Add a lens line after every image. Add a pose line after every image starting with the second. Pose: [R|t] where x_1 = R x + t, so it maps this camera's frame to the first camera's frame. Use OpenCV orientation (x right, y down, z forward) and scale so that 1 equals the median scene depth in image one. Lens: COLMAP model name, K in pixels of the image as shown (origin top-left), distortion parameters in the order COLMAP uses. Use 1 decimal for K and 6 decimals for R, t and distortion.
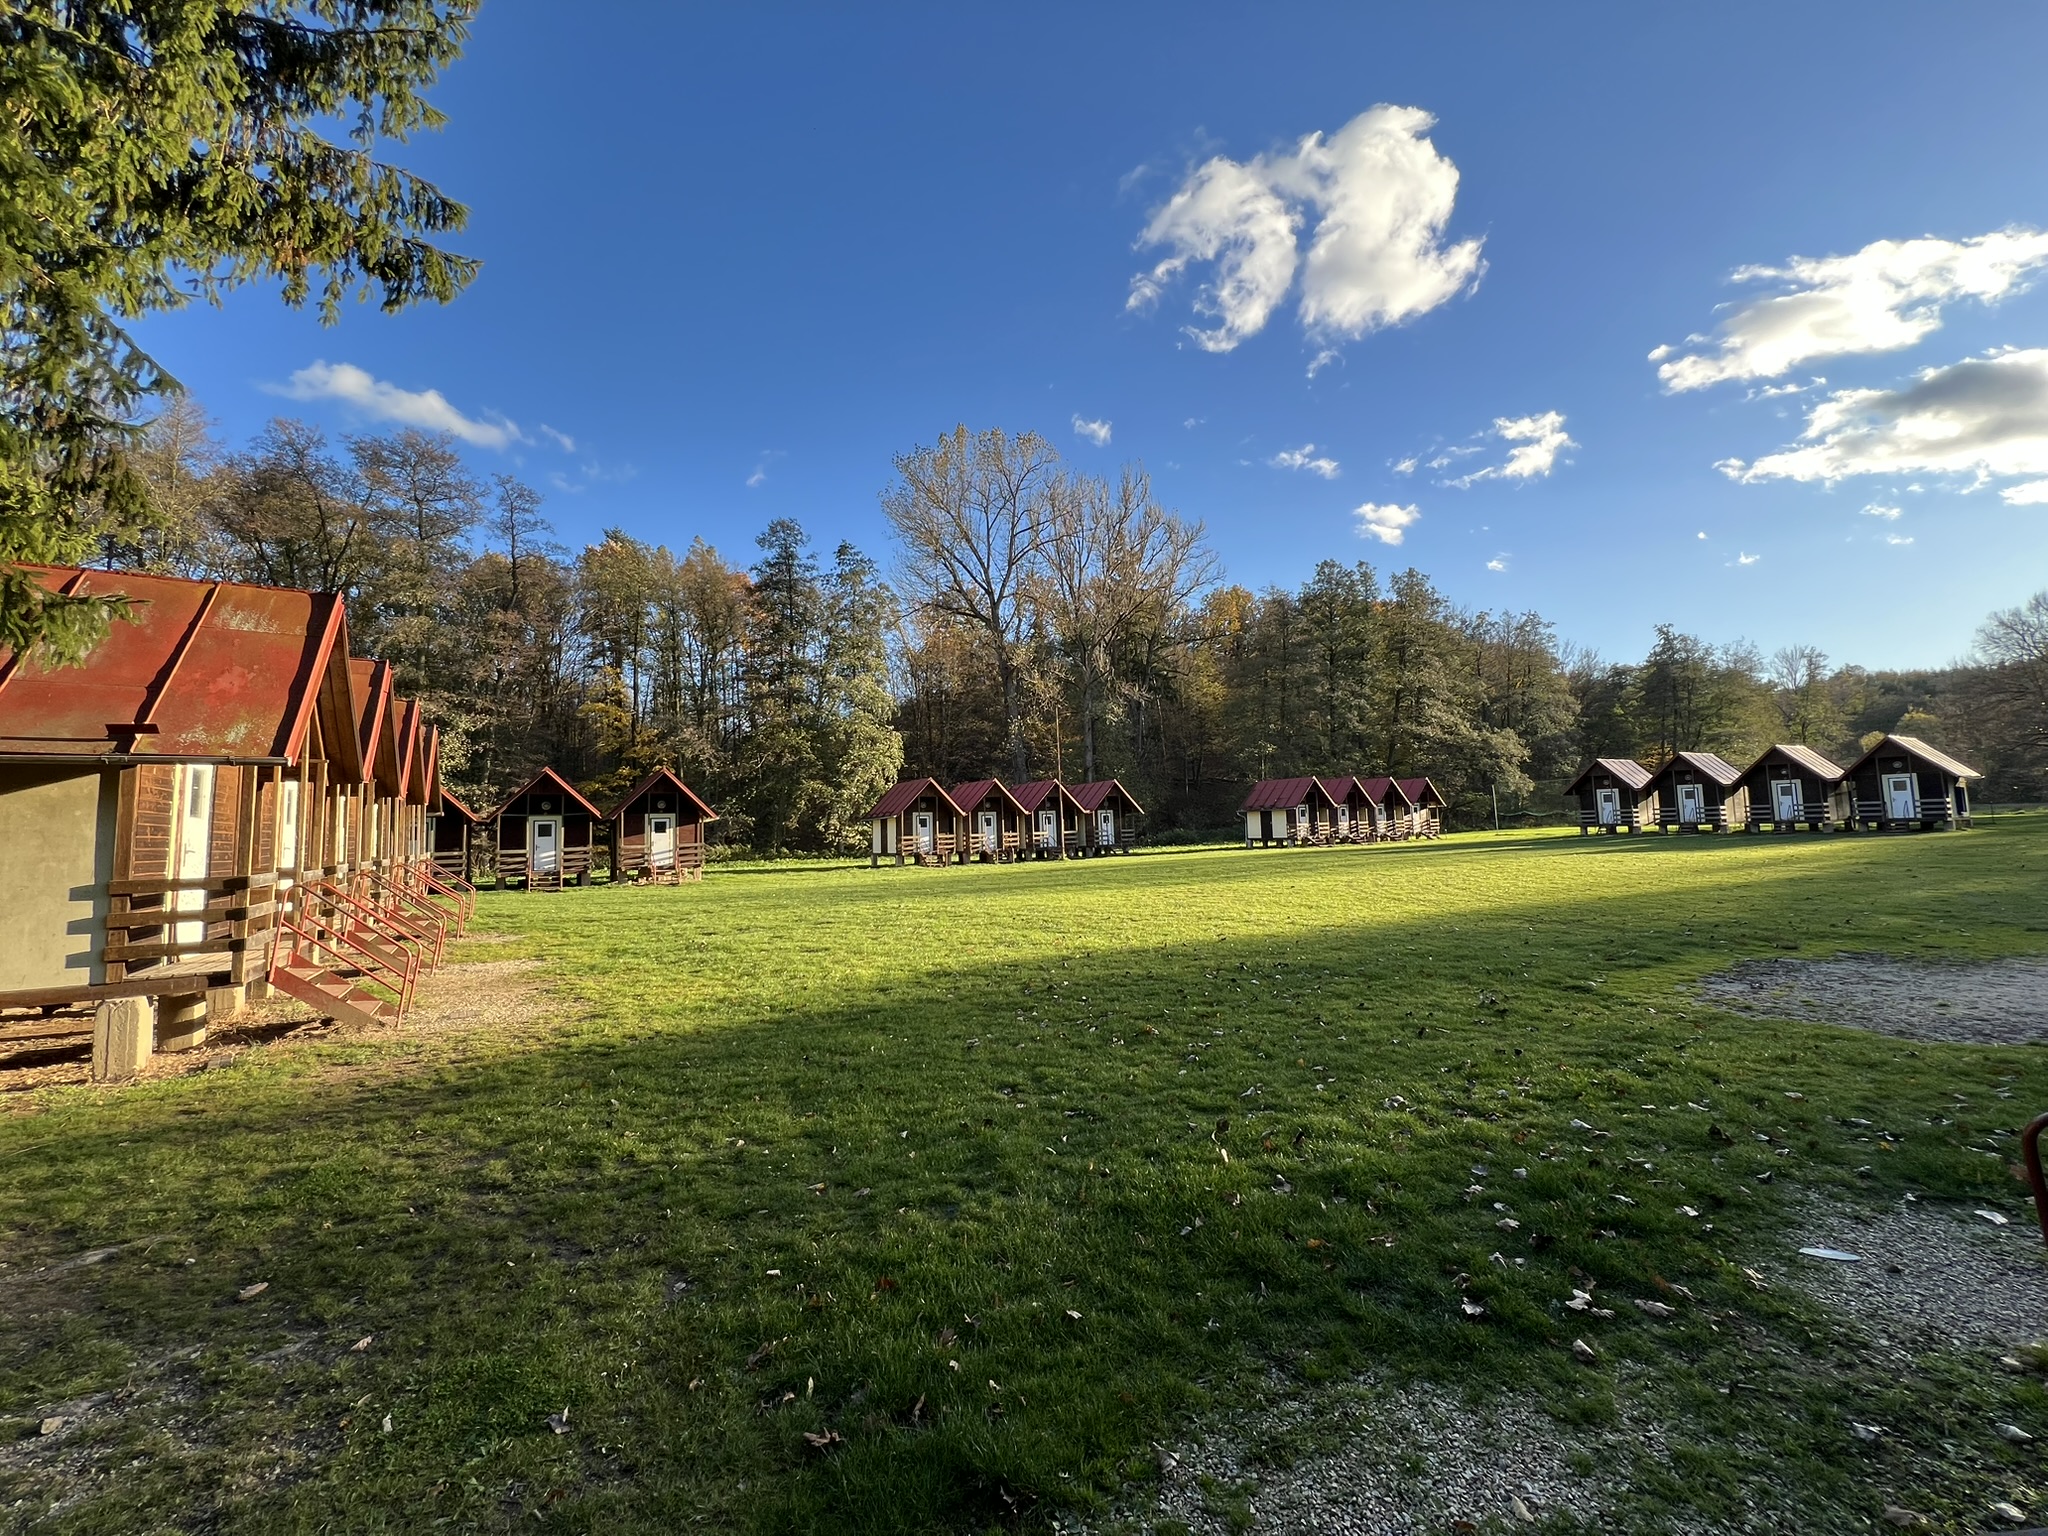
lens RADIAL K [[843.9, 0, 984.3], [0, 843.9, 763.8], [0, 0, 1]] dist [0.000372, -0.000056]
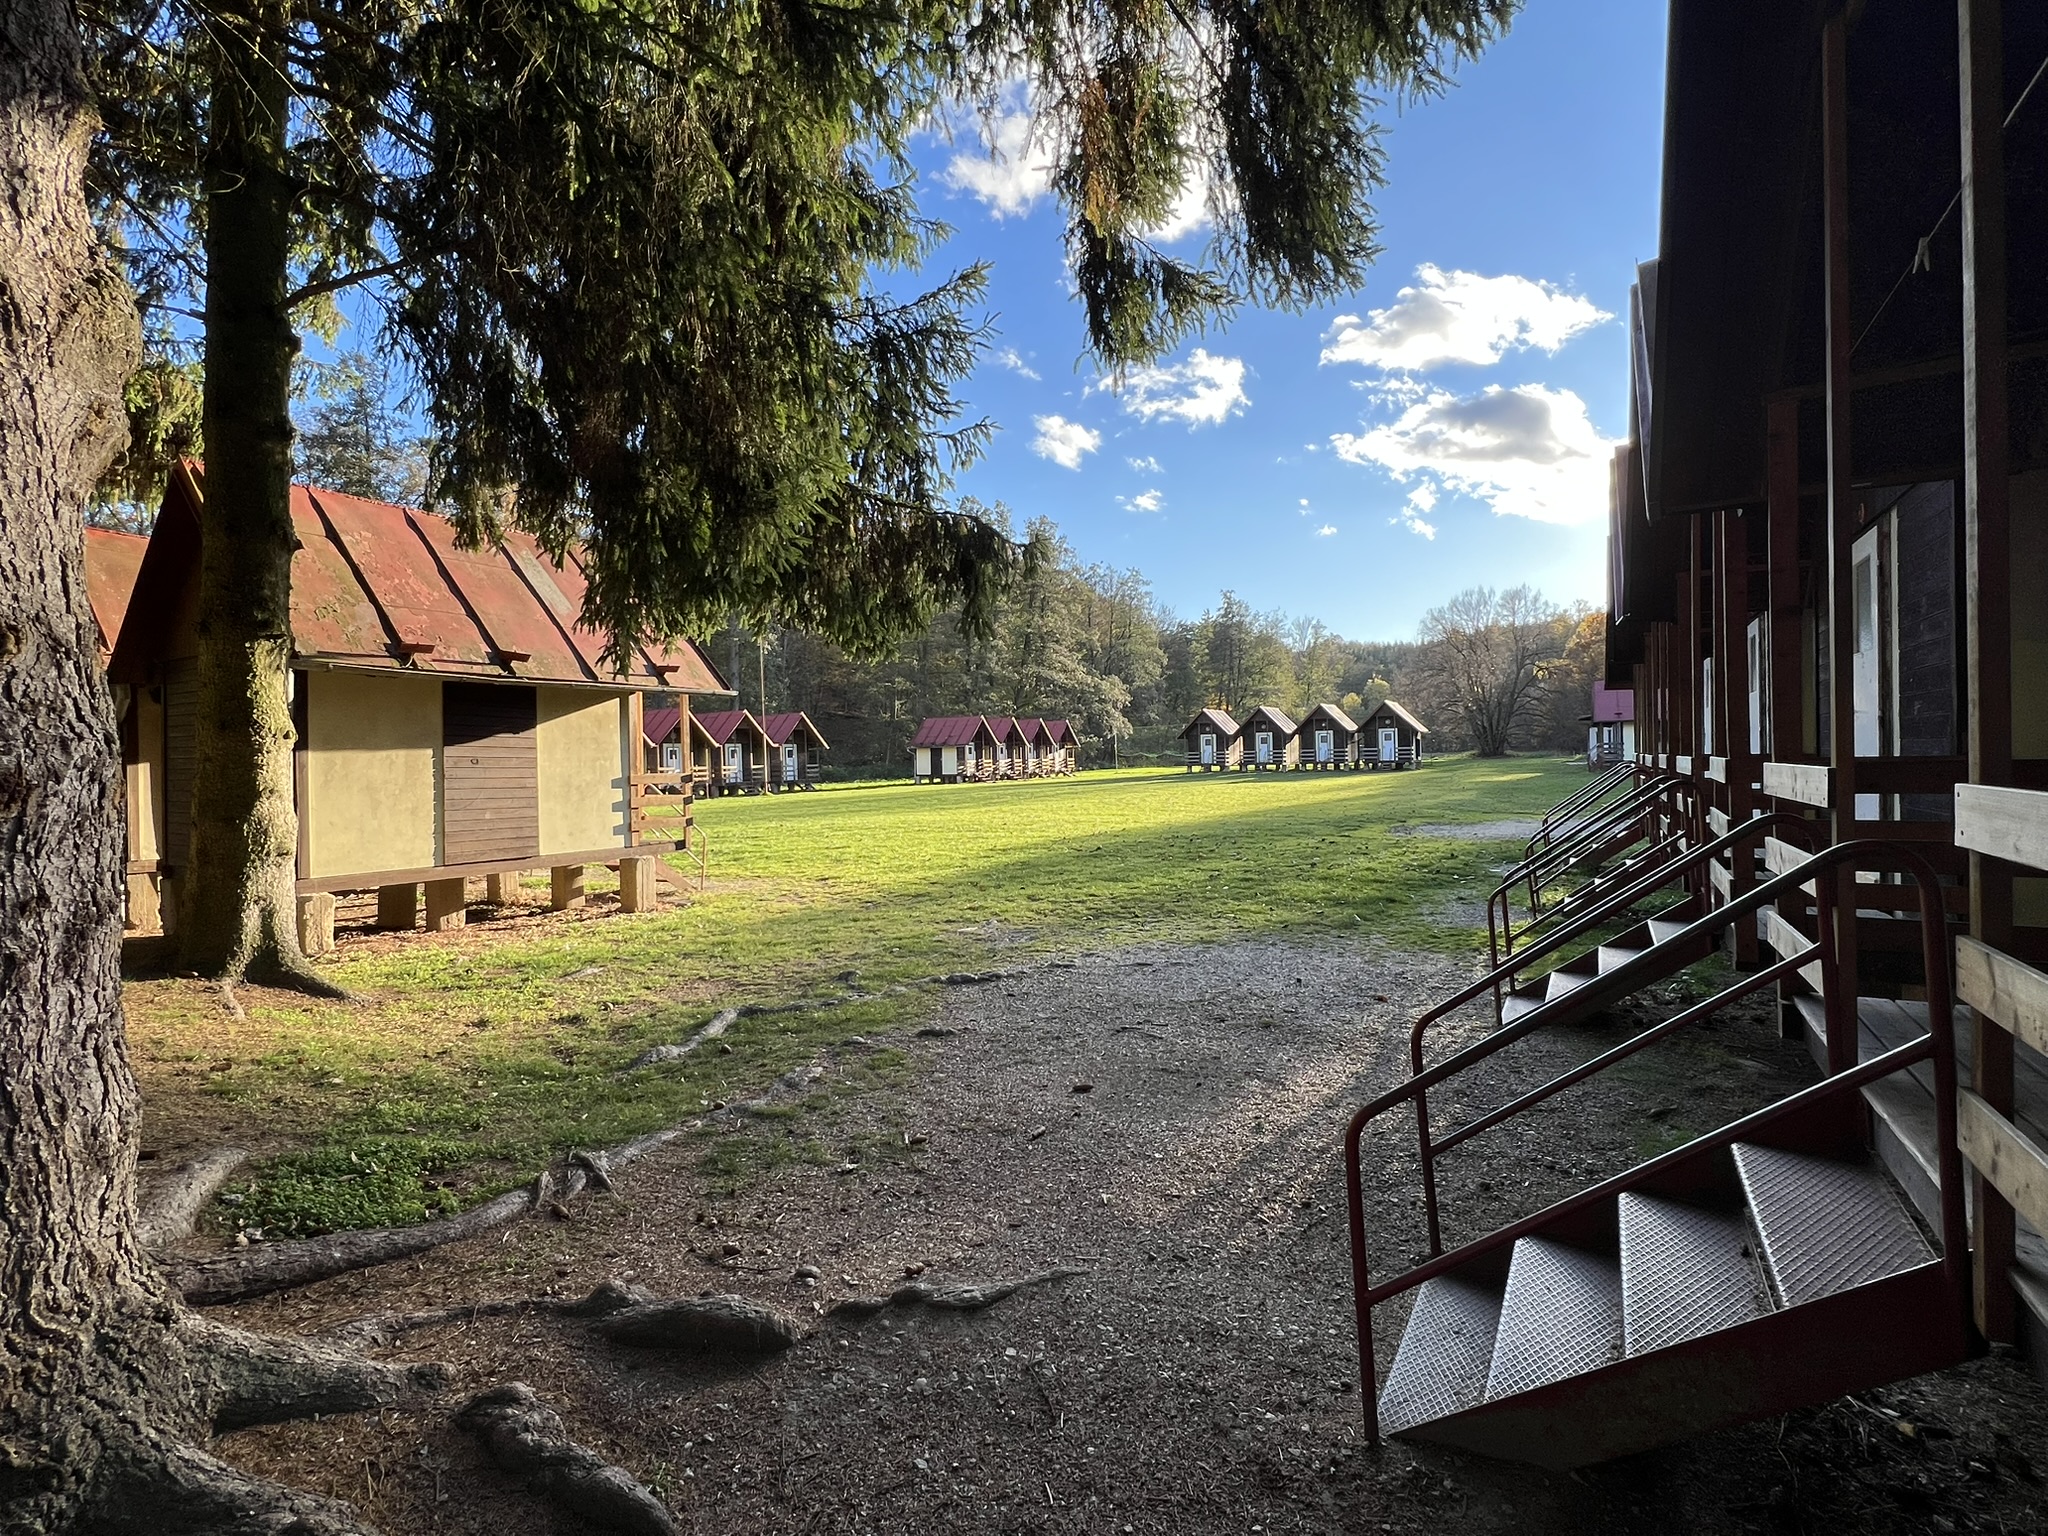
lens RADIAL K [[943.5, 0, 1024.0], [0, 943.5, 768.0], [0, 0, 1]] dist [0.000507, 0.000017]
pose [[0.886163, 0.007024, 0.463320, -0.114417], [-0.042701, 0.996868, 0.066560, -0.000666], [-0.461402, -0.078767, 0.883688, -0.067952]]
